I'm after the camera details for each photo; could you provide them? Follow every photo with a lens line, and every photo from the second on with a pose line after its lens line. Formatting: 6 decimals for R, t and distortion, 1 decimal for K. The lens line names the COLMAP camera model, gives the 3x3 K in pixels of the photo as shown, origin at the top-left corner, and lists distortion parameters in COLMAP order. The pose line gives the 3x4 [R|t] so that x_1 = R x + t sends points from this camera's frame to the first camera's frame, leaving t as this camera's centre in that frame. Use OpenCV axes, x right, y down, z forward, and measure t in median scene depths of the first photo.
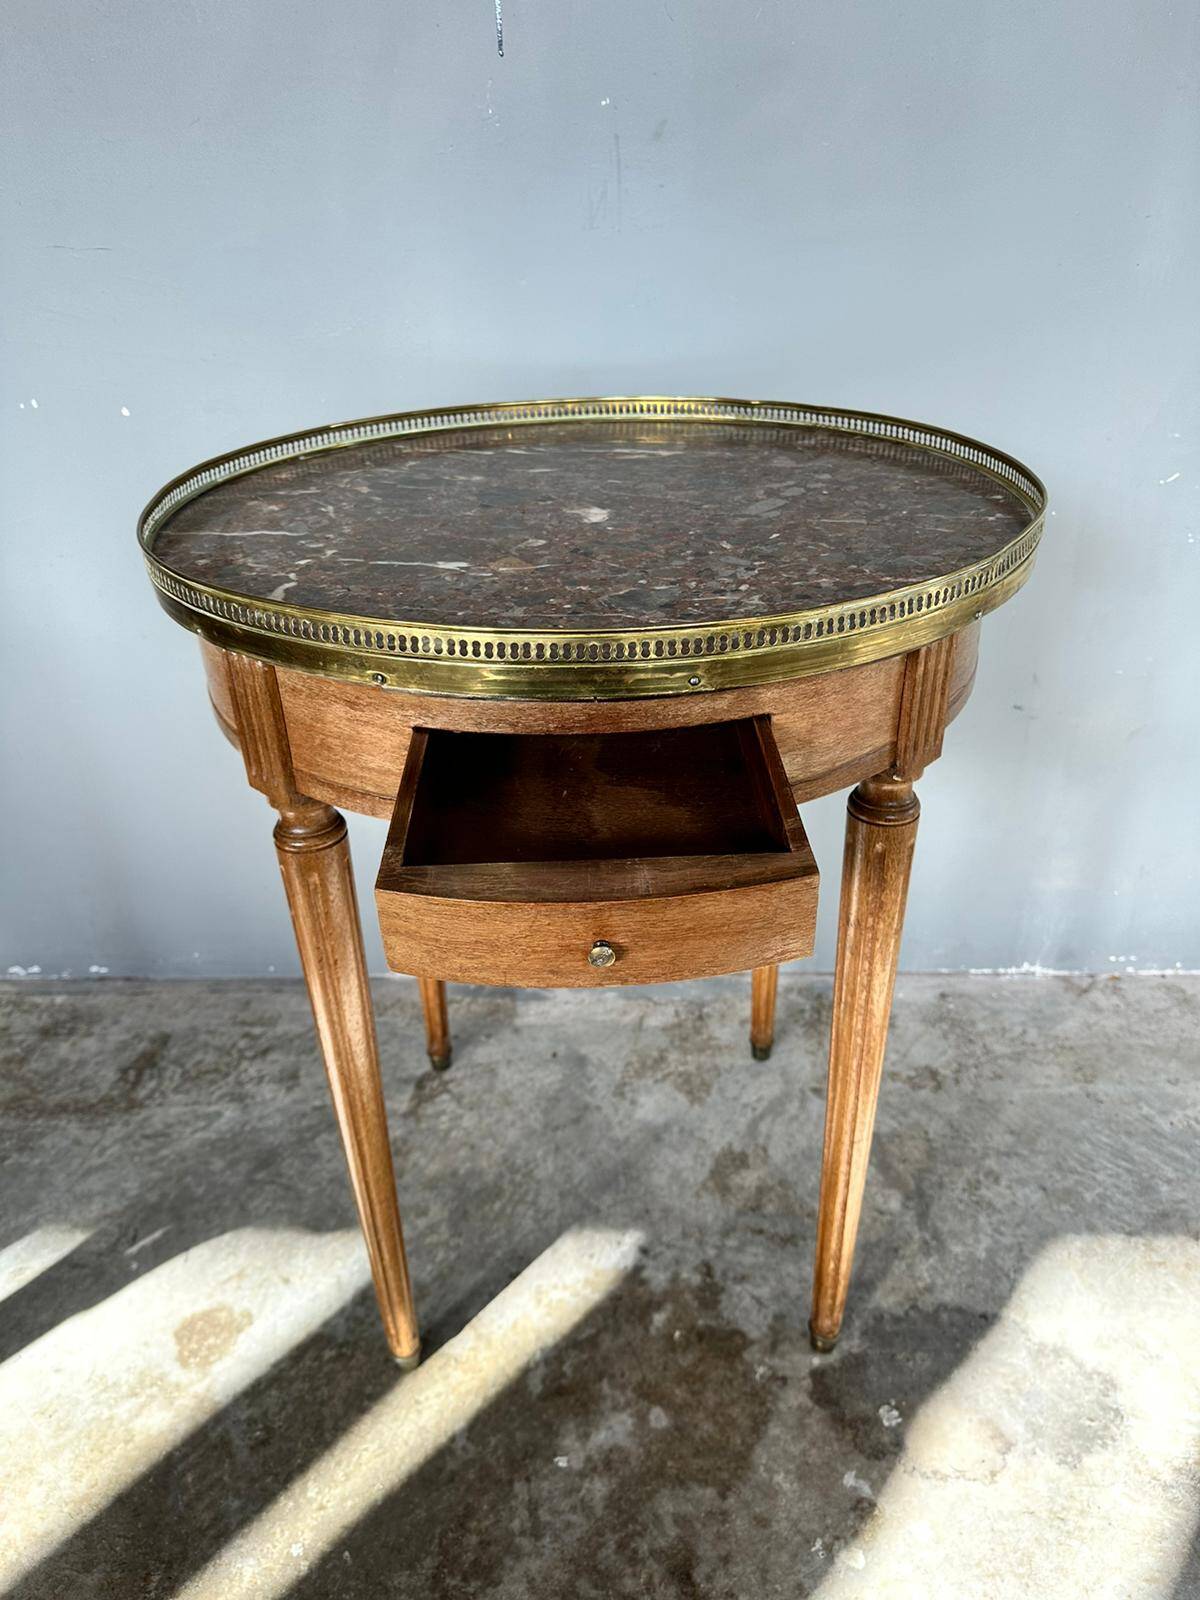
lens RADIAL K [[1143.2, 0, 595.6], [0, 1143.2, 789.8], [0, 0, 1]] dist [-0.020703, -0.003429]
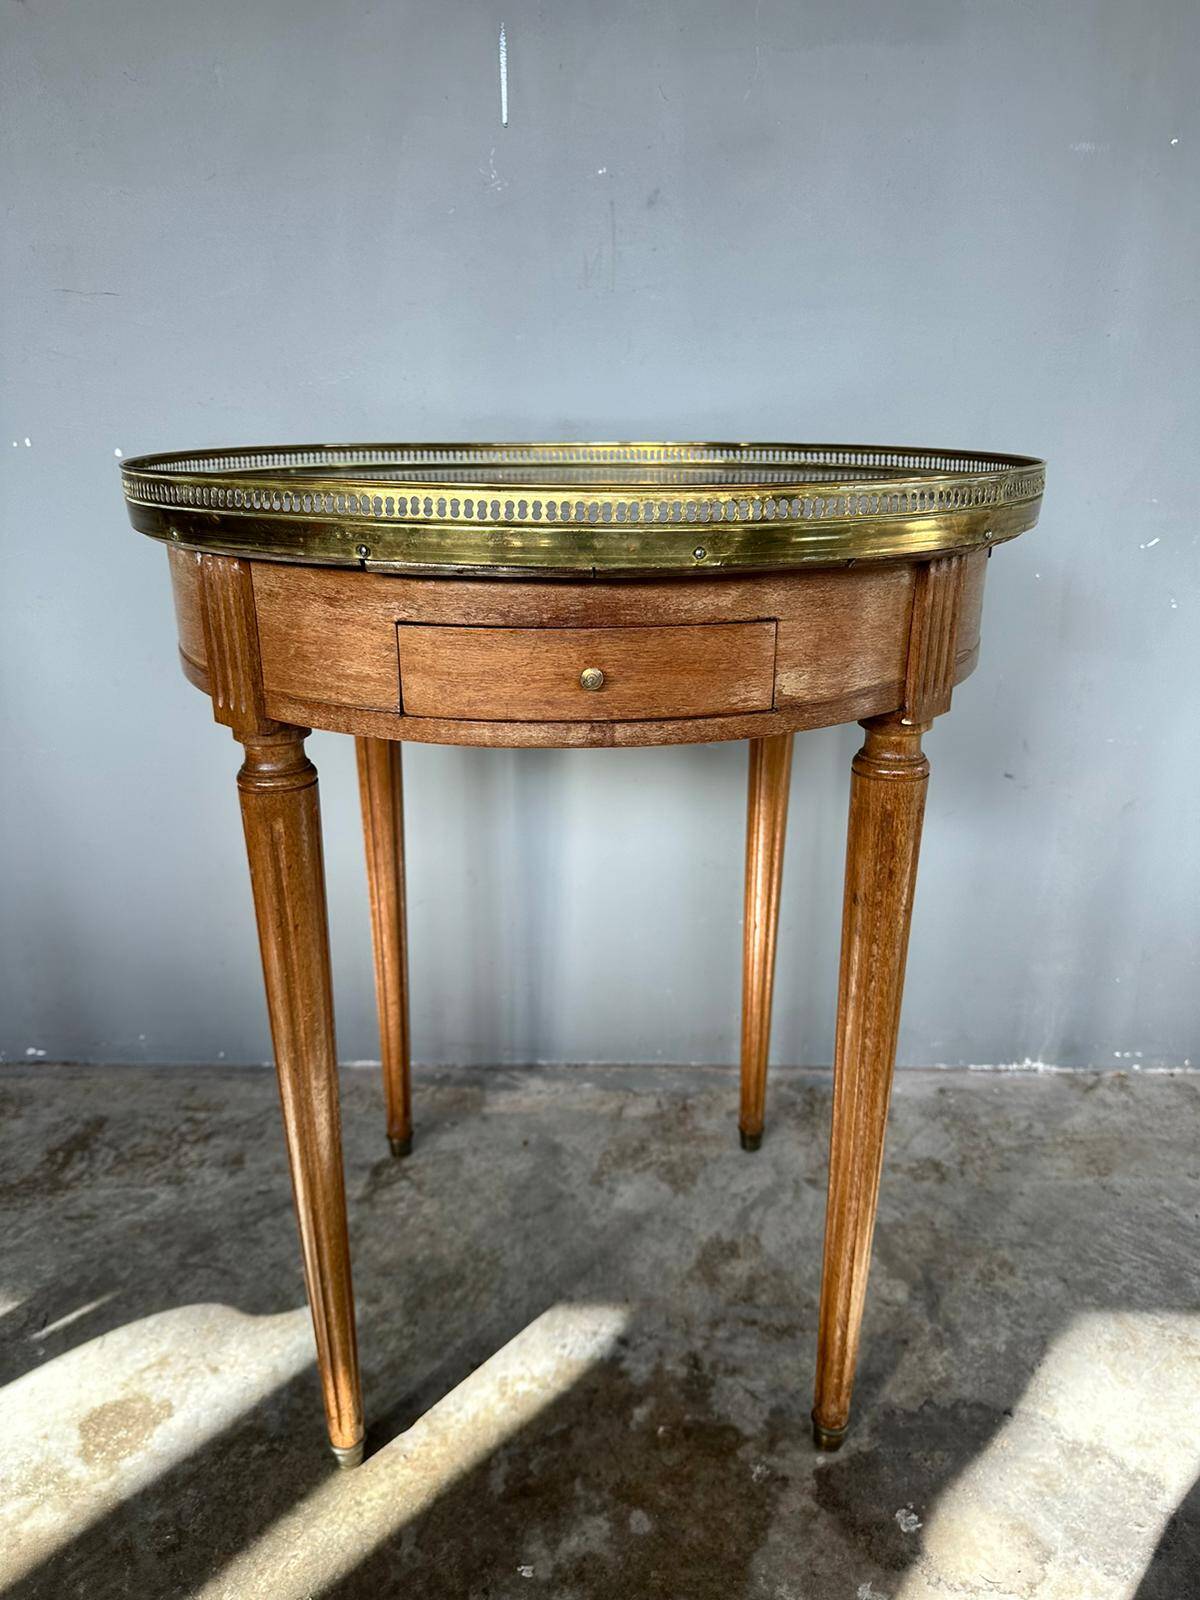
lens RADIAL K [[1143.2, 0, 595.8], [0, 1143.2, 792.3], [0, 0, 1]] dist [-0.020703, -0.003429]
pose [[0.999497, 0.022187, 0.022665, -0.008146], [-0.017933, 0.984728, -0.173175, 0.136486], [-0.026161, 0.172681, 0.984630, 0.054745]]
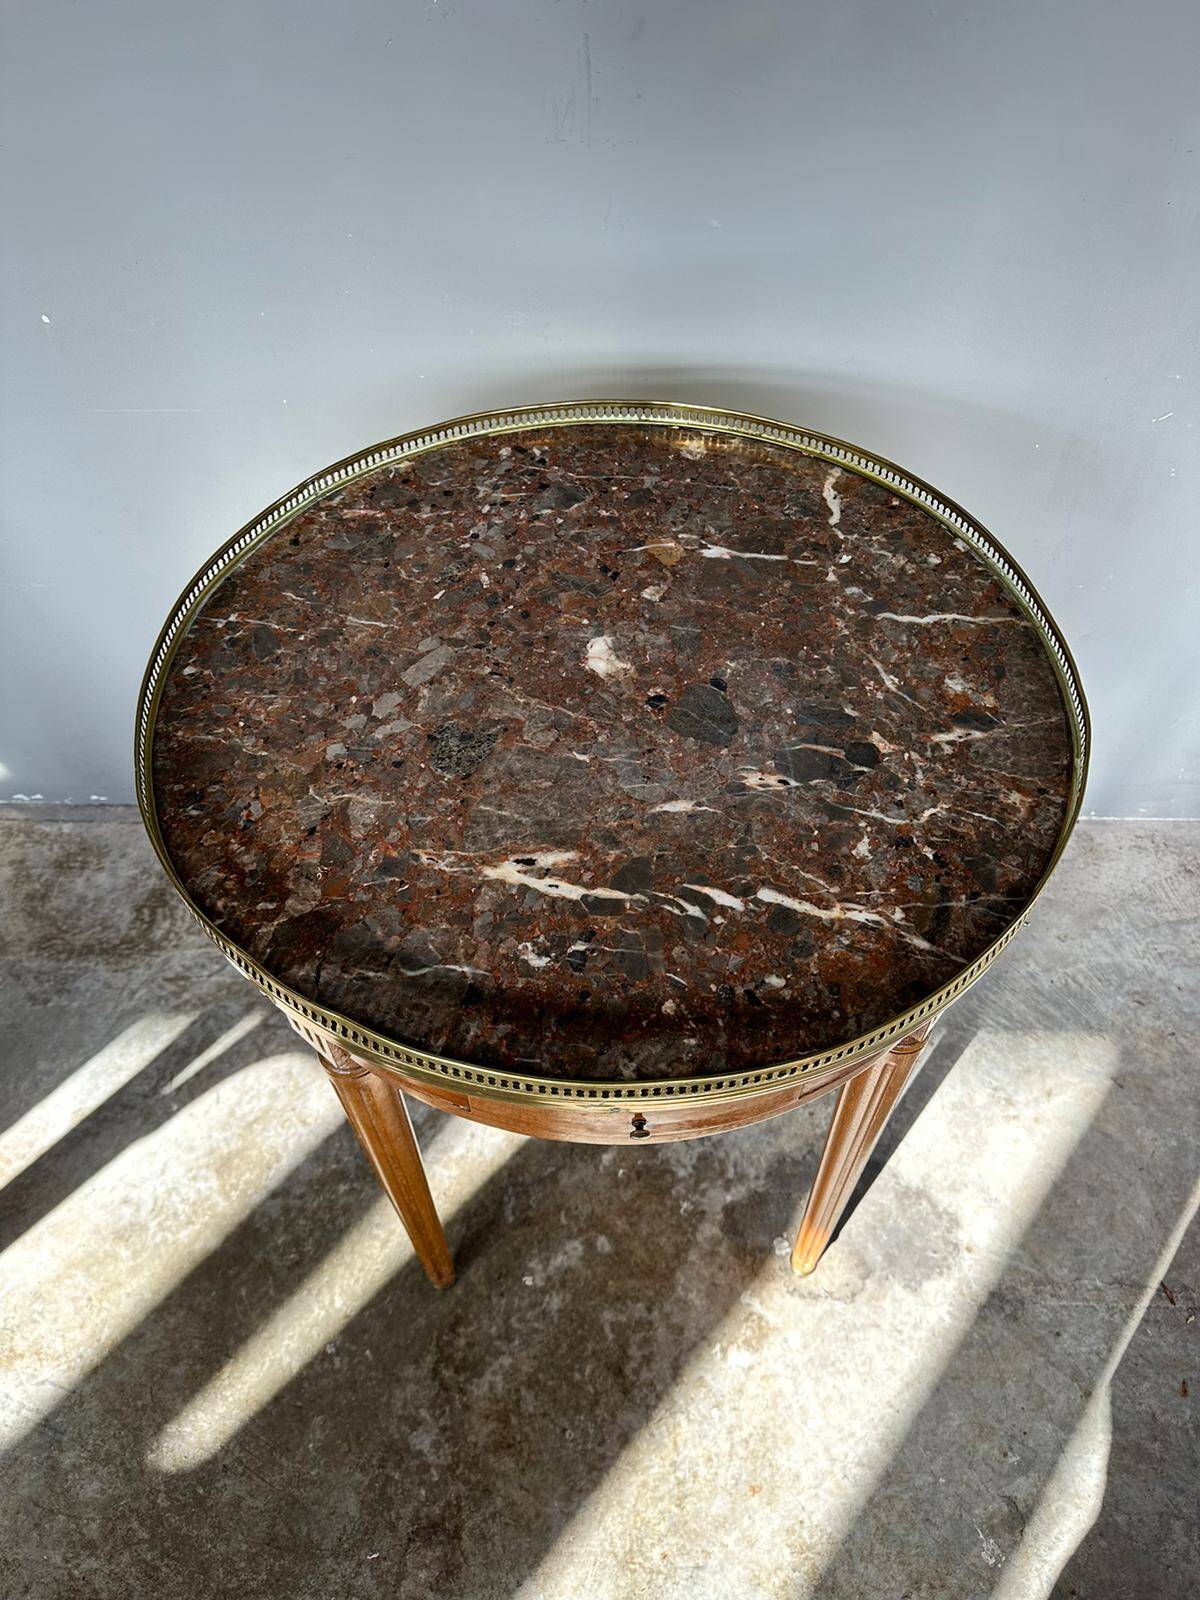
lens RADIAL K [[1143.2, 0, 600.7], [0, 1143.2, 796.5], [0, 0, 1]] dist [-0.020703, -0.003429]
pose [[0.999612, 0.009857, 0.026058, 0.011778], [-0.019189, 0.921671, 0.387497, -0.360808], [-0.020198, -0.387846, 0.921503, 0.002355]]
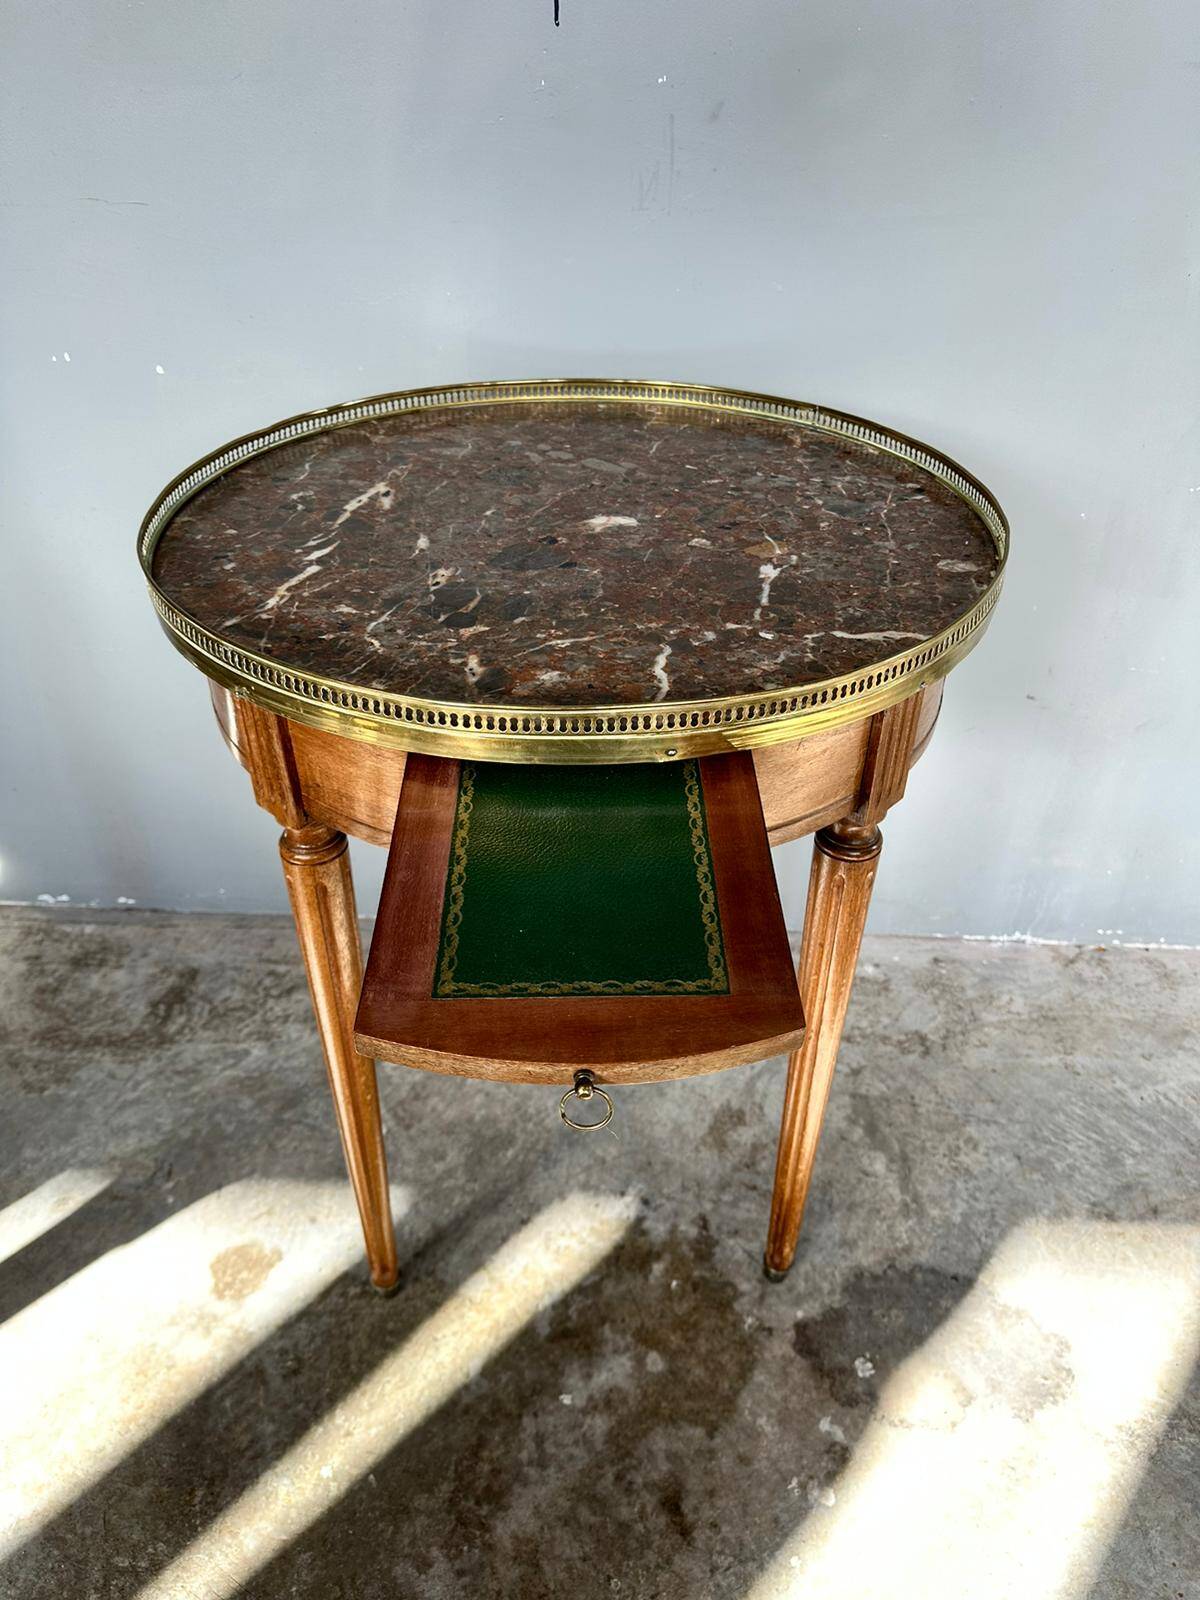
lens RADIAL K [[1143.2, 0, 610.1], [0, 1143.2, 788.9], [0, 0, 1]] dist [-0.020703, -0.003429]
pose [[0.999024, 0.041256, 0.015787, -0.024182], [-0.042742, 0.993049, 0.109670, -0.100785], [-0.011152, -0.110238, 0.993843, -0.029098]]
